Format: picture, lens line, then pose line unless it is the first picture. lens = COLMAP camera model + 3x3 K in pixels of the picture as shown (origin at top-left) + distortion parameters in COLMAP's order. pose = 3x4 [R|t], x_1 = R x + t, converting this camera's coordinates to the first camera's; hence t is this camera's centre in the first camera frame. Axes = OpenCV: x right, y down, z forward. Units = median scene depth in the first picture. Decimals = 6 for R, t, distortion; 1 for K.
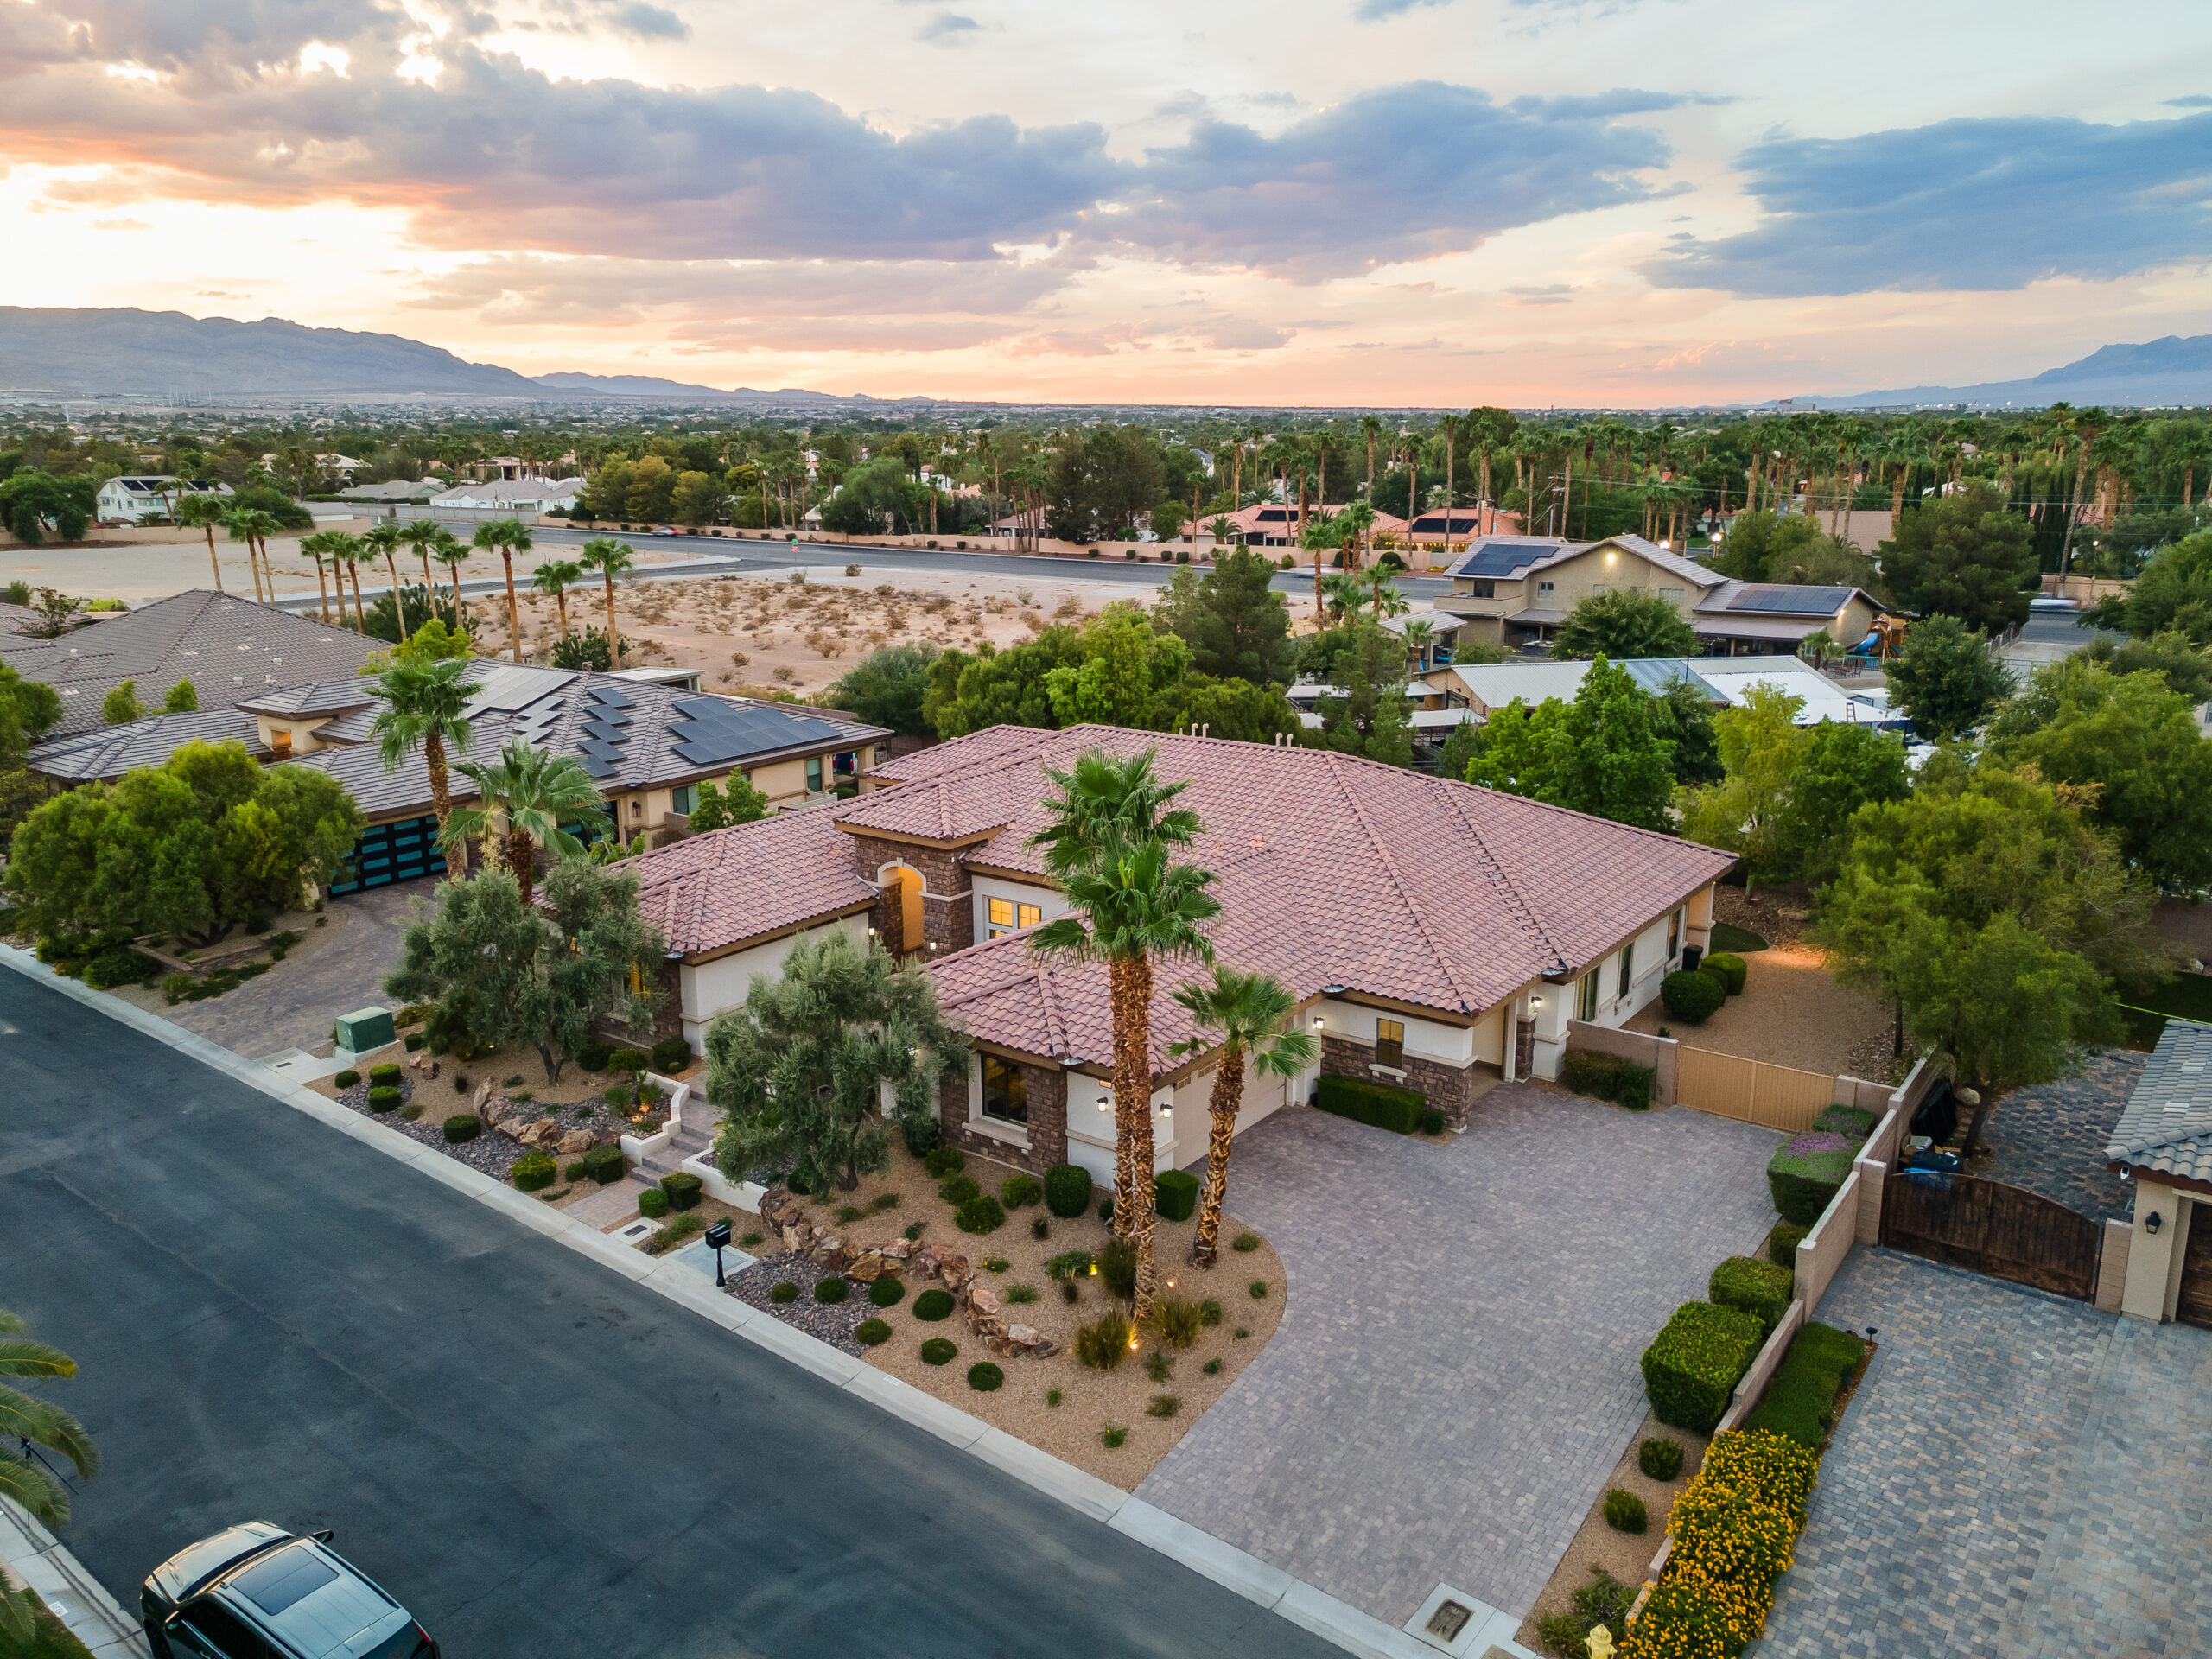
lens RADIAL K [[1587.8, 0, 1107.2], [0, 1587.8, 857.1], [0, 0, 1]] dist [0.020738, 0.042522]
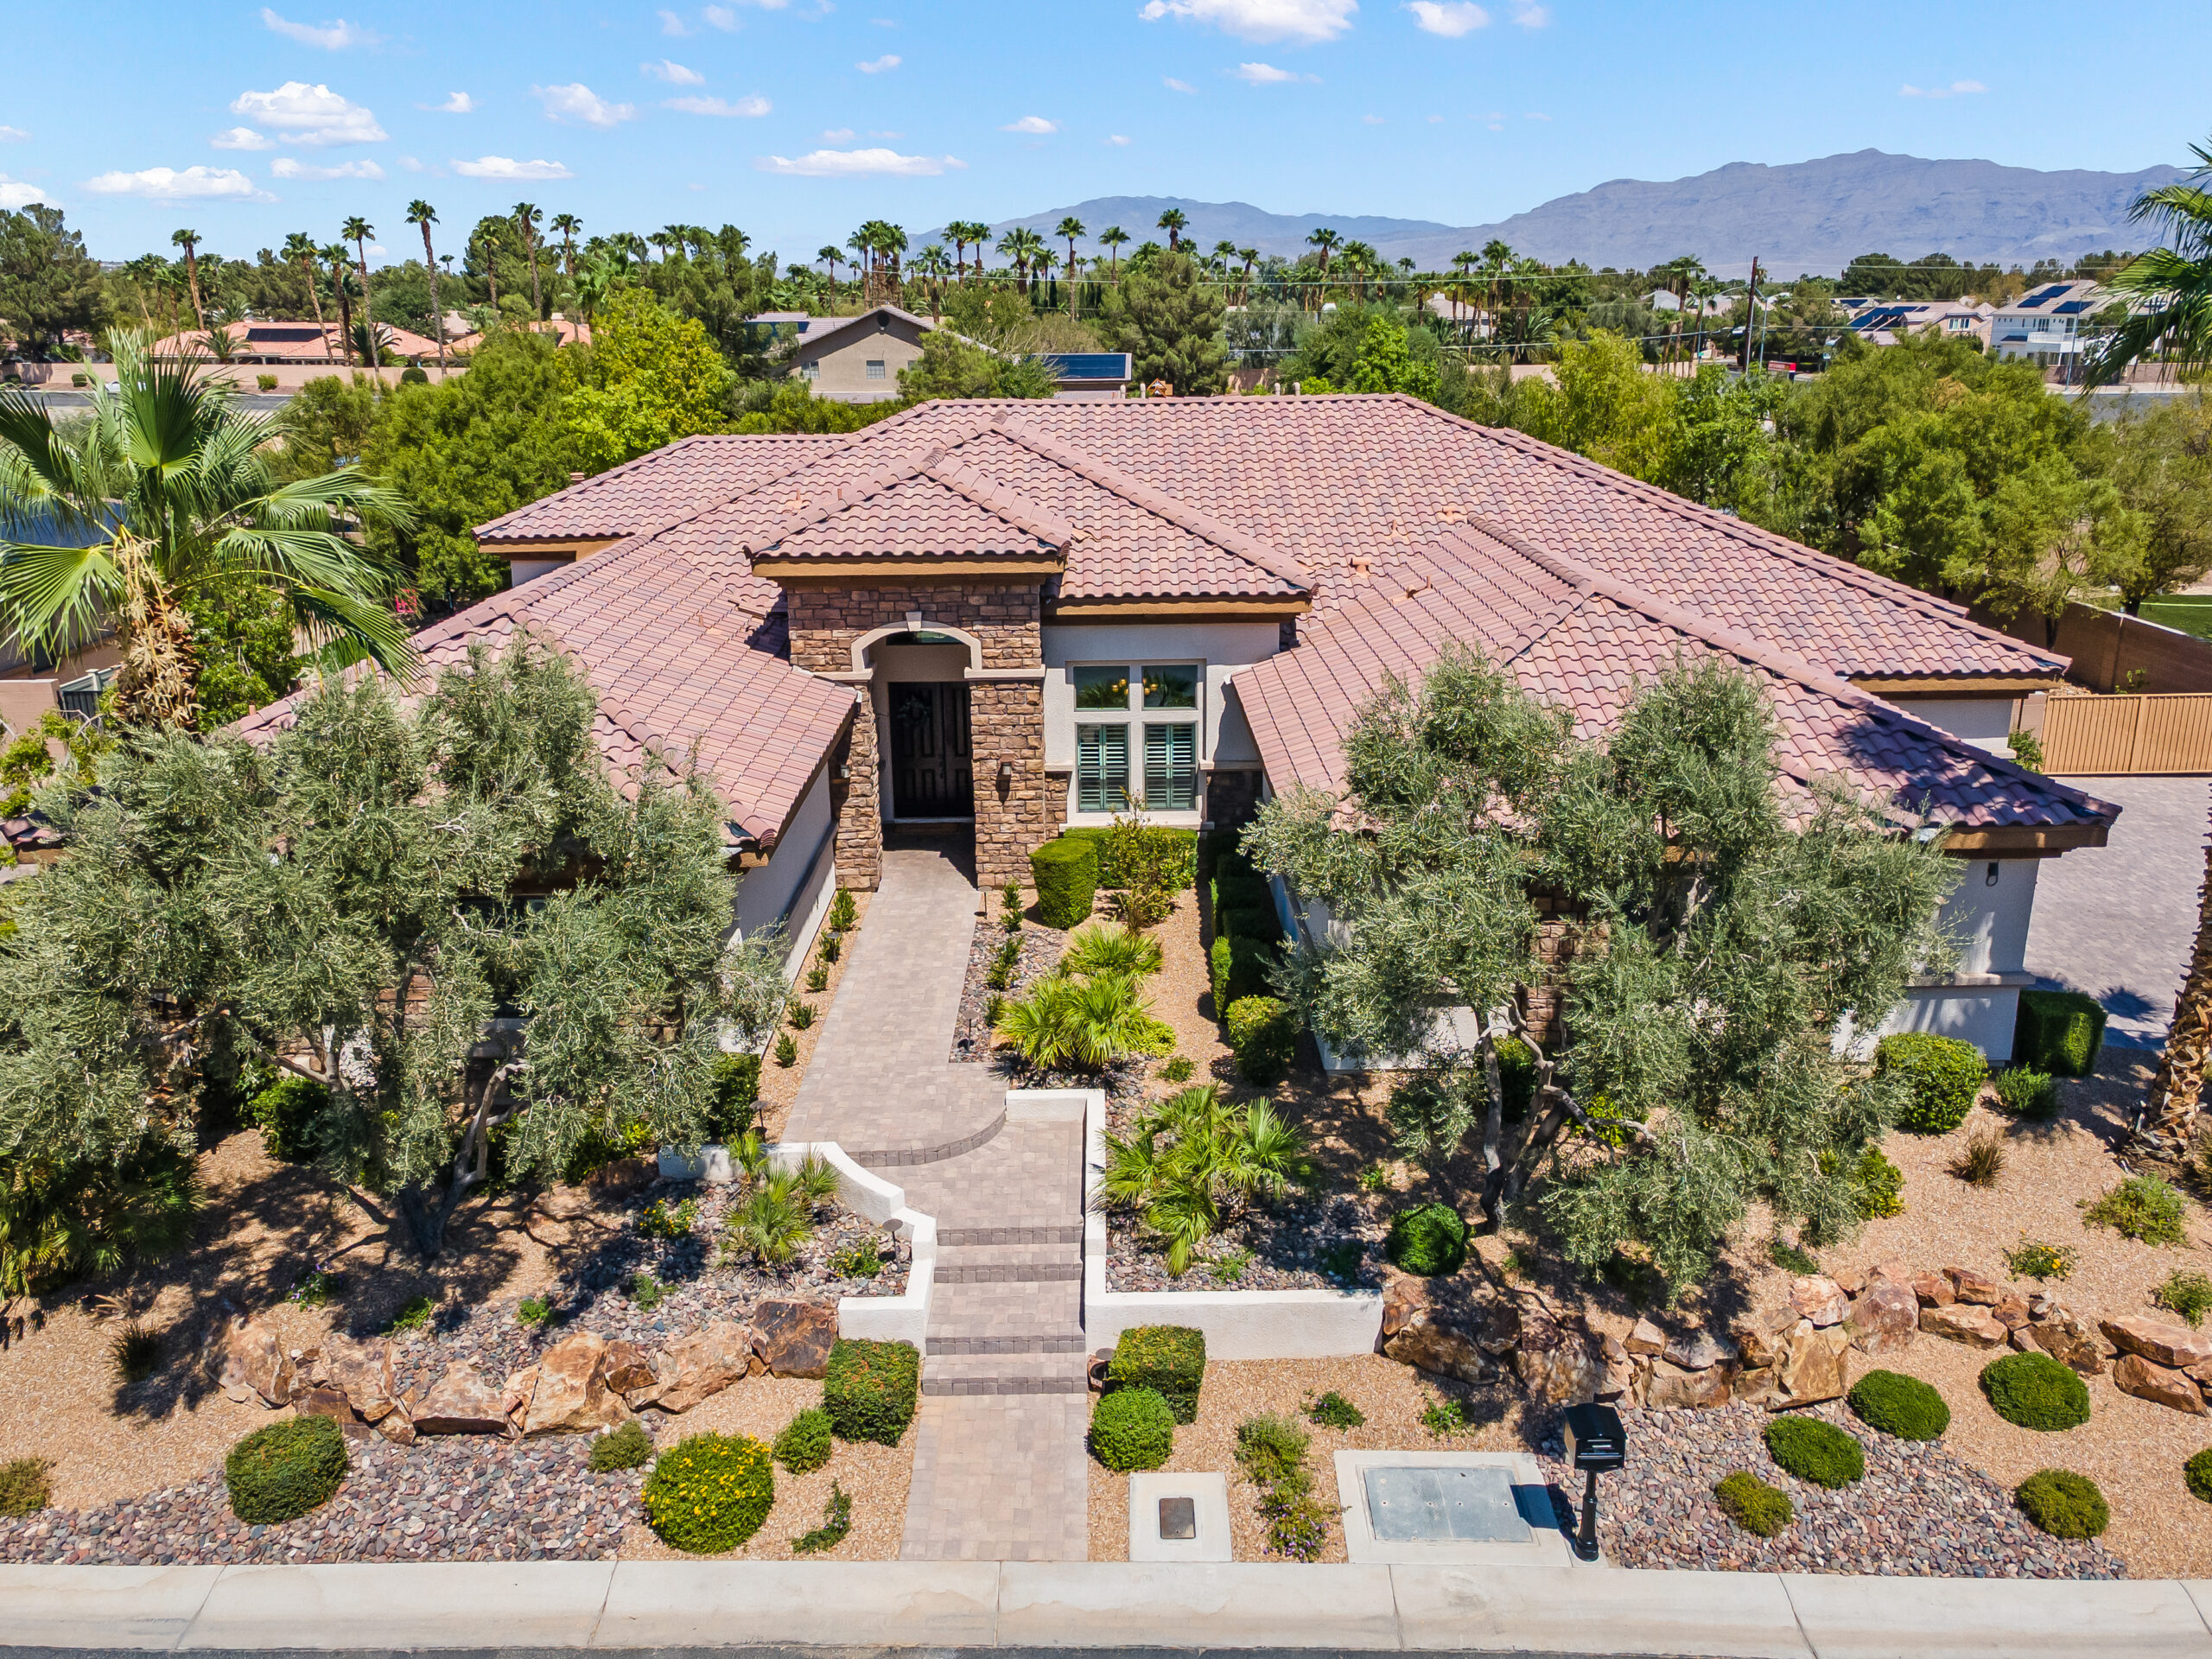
lens RADIAL K [[1615.6, 0, 1124.5], [0, 1615.6, 773.2], [0, 0, 1]] dist [0.018375, 0.032054]
pose [[0.793344, -0.168343, 0.585035, -0.440093], [0.154014, 0.985245, 0.074649, 0.026948], [-0.588969, 0.030881, 0.807565, 0.608382]]
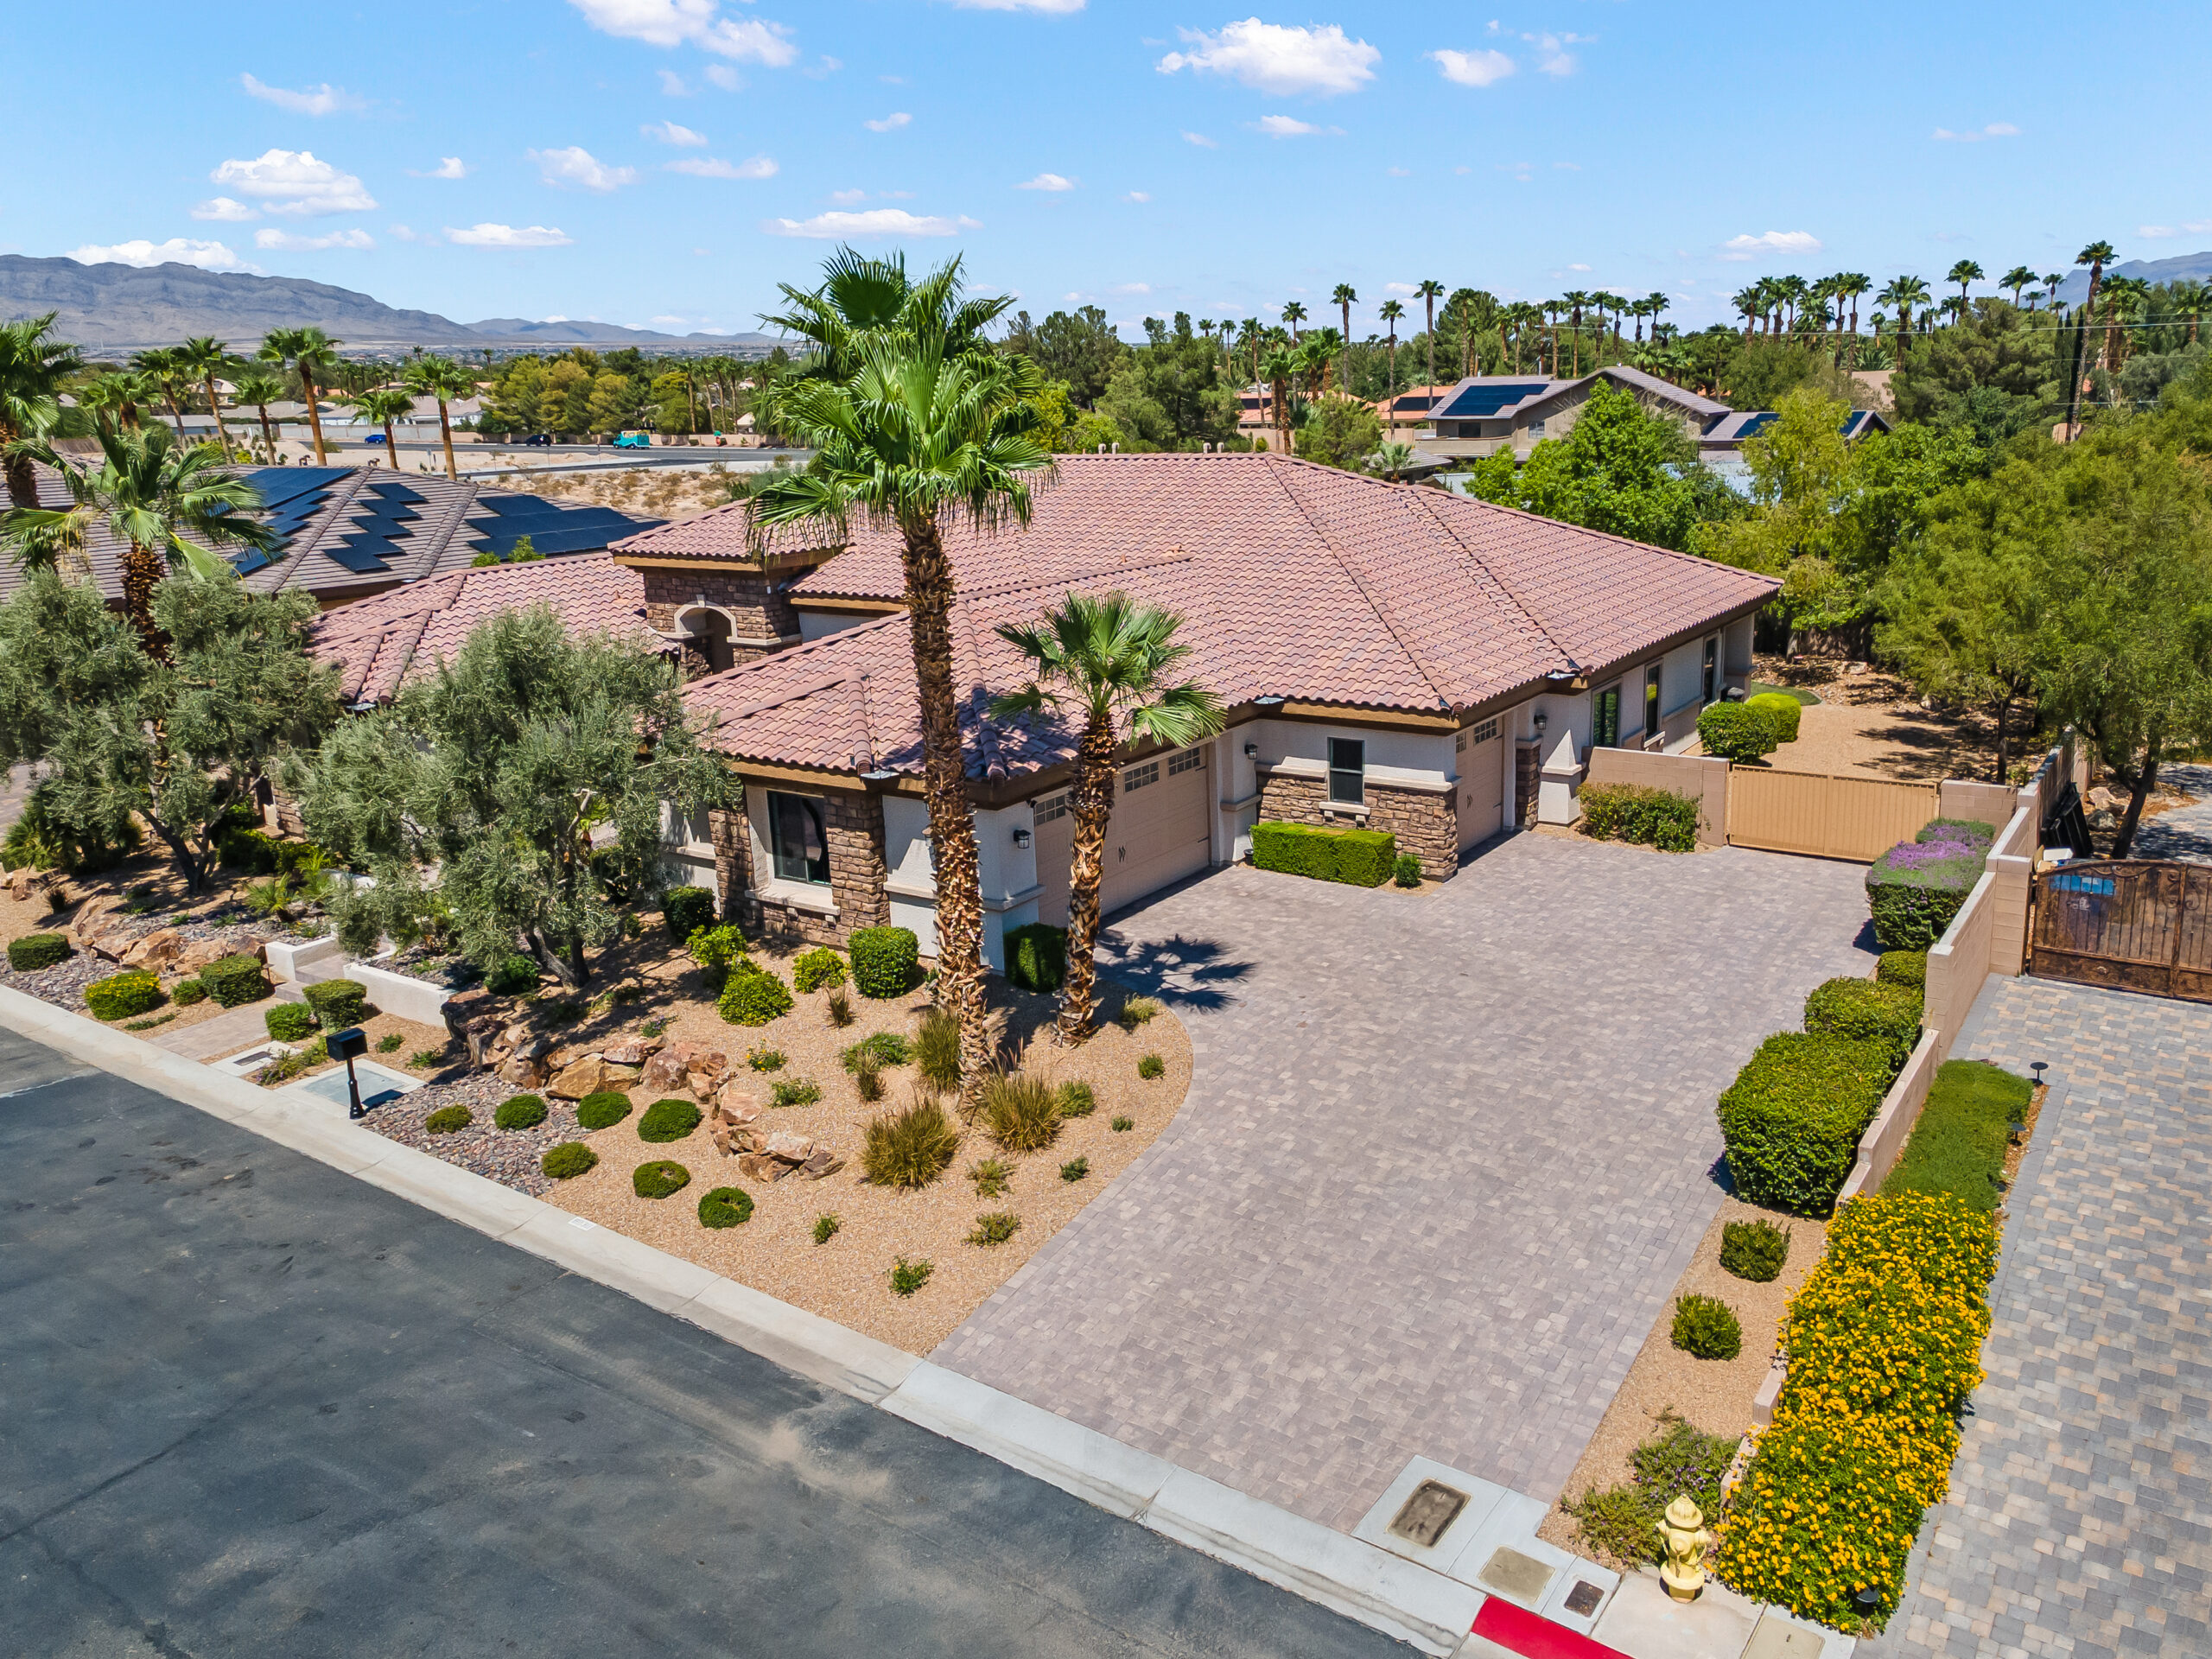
lens RADIAL K [[1653.0, 0, 1198.5], [0, 1653.0, 786.2], [0, 0, 1]] dist [0.029906, 0.015276]
pose [[0.997486, -0.038002, 0.059815, 0.060138], [0.038904, 0.999145, -0.013990, 0.125971], [-0.059233, 0.016282, 0.998111, 0.228105]]
